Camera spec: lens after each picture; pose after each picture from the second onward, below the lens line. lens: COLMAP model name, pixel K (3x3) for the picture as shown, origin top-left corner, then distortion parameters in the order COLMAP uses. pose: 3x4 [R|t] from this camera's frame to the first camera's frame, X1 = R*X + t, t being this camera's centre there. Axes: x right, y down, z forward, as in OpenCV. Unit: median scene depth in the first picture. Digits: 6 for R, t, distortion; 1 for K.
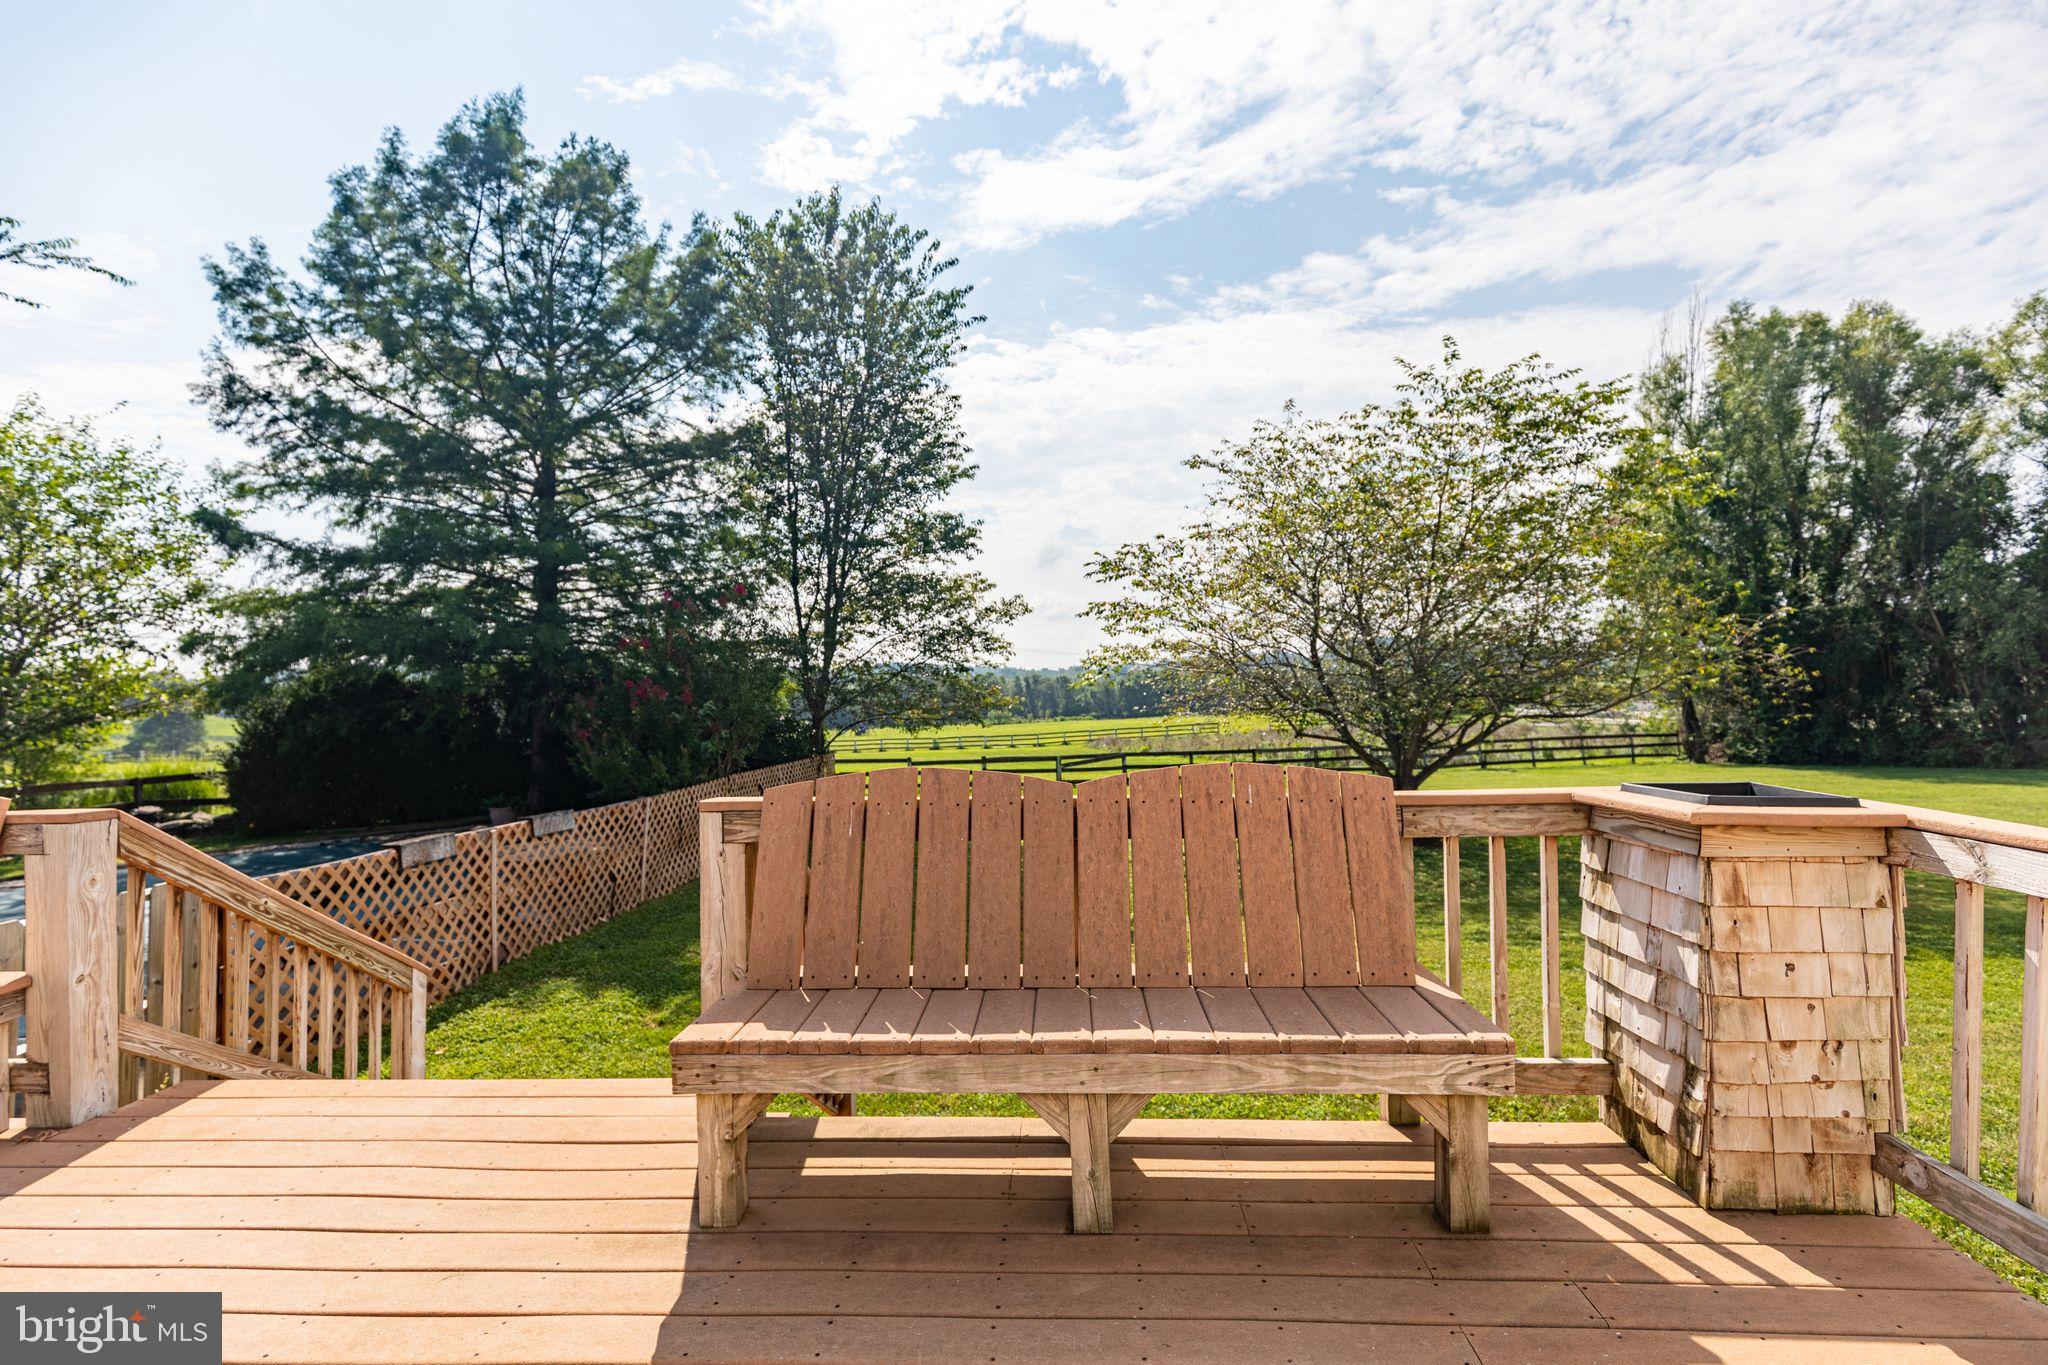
lens RADIAL K [[946.9, 0, 1031.2], [0, 946.9, 683.7], [0, 0, 1]] dist [0.010133, 0.000004]
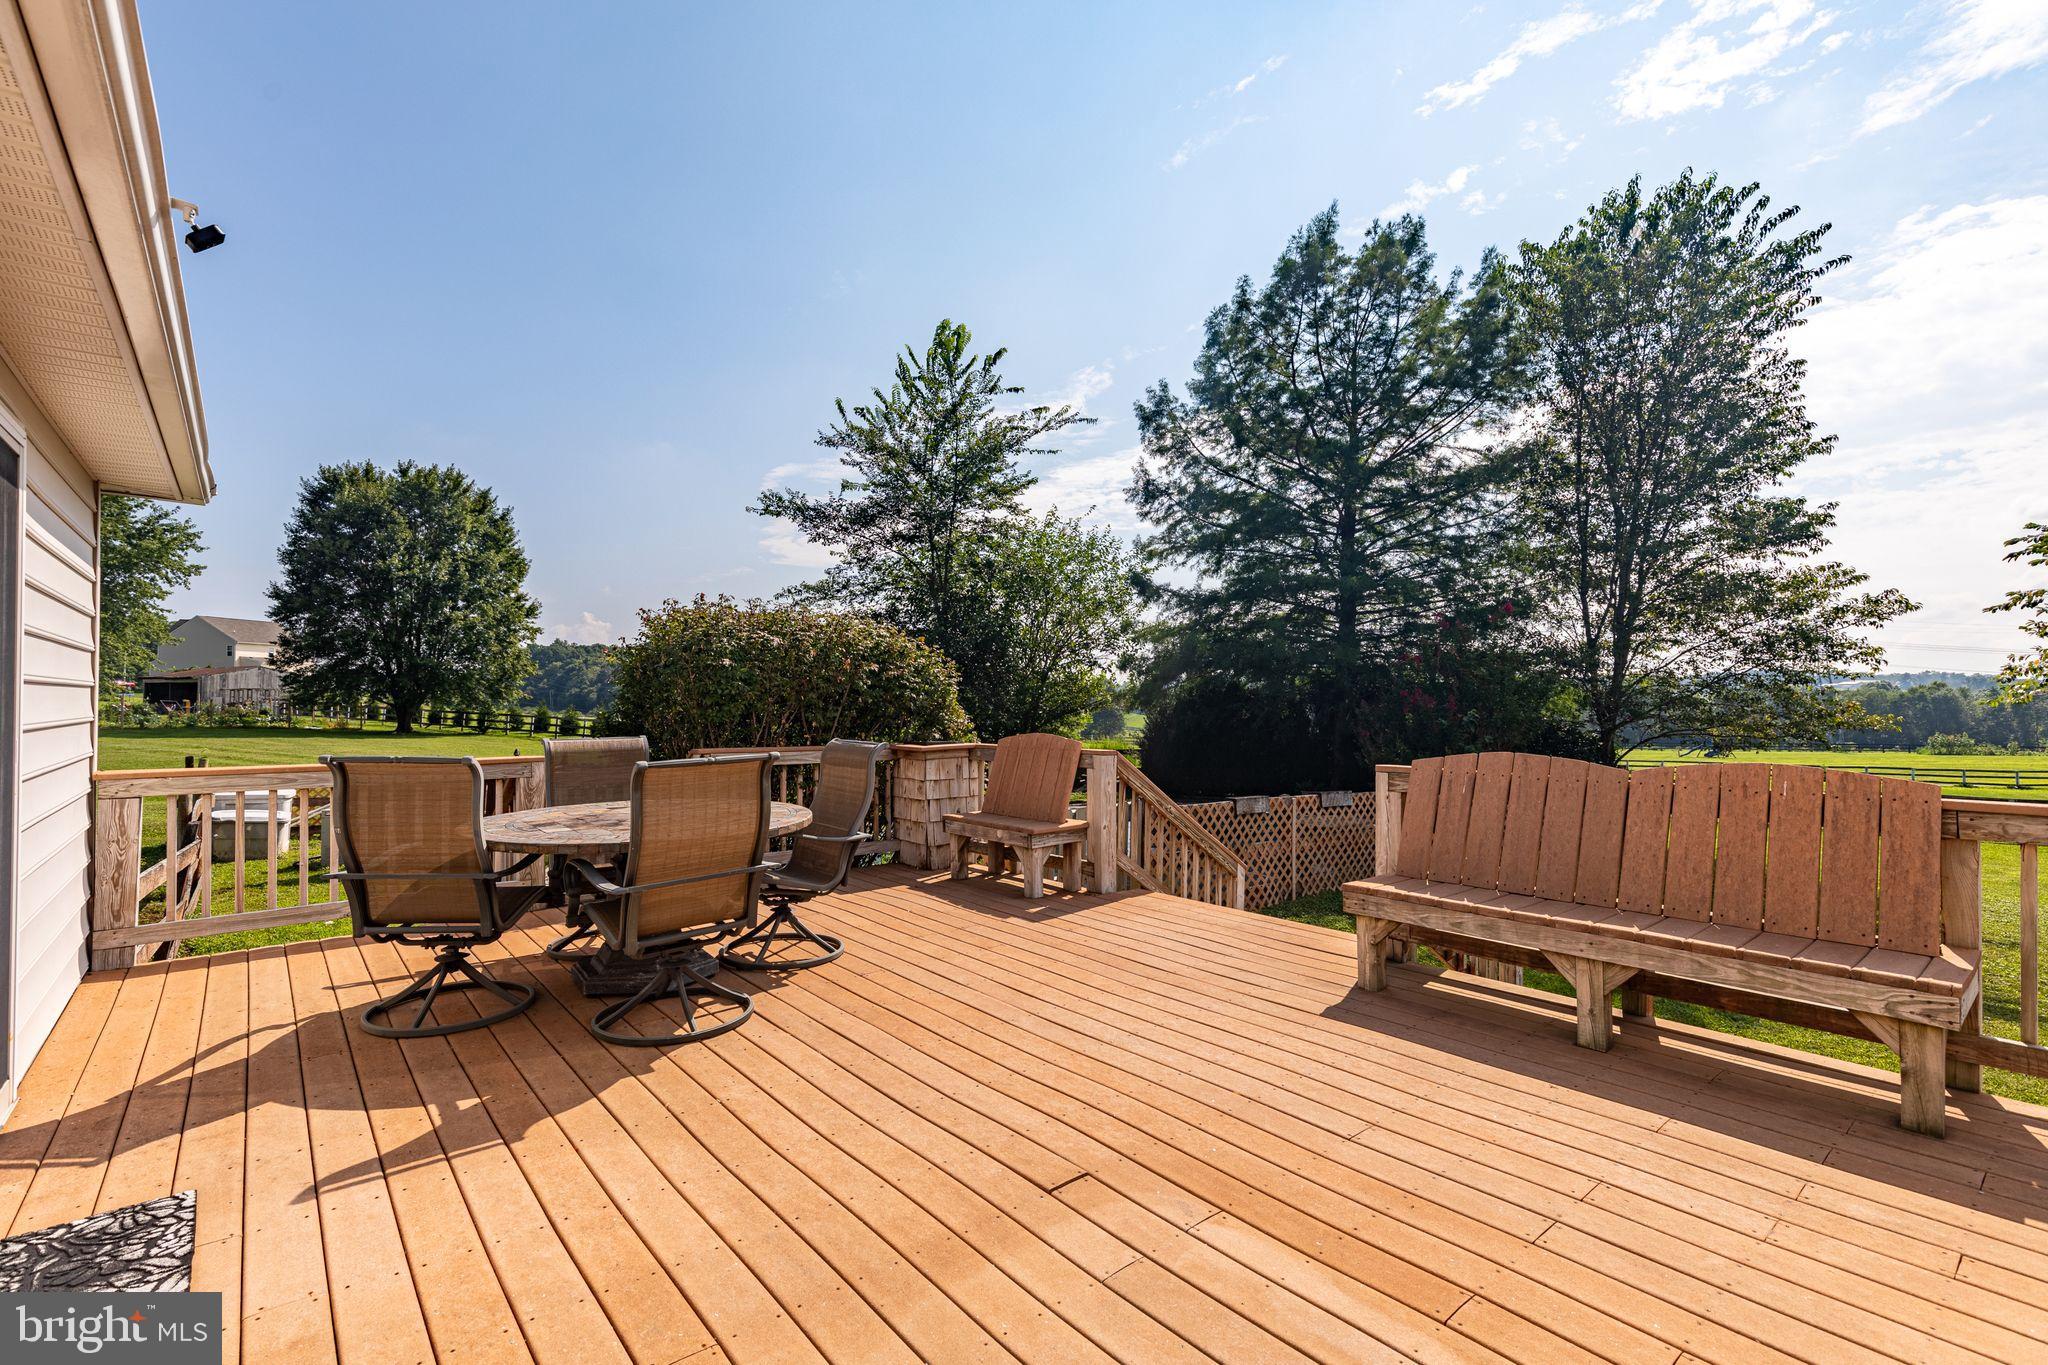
lens RADIAL K [[925.7, 0, 1026.7], [0, 925.7, 690.2], [0, 0, 1]] dist [0.001580, -0.000226]
pose [[0.683451, 0.010825, -0.729916, 0.070187], [-0.012077, 0.999921, 0.003522, -0.001421], [0.729897, 0.006408, 0.683527, -0.095968]]
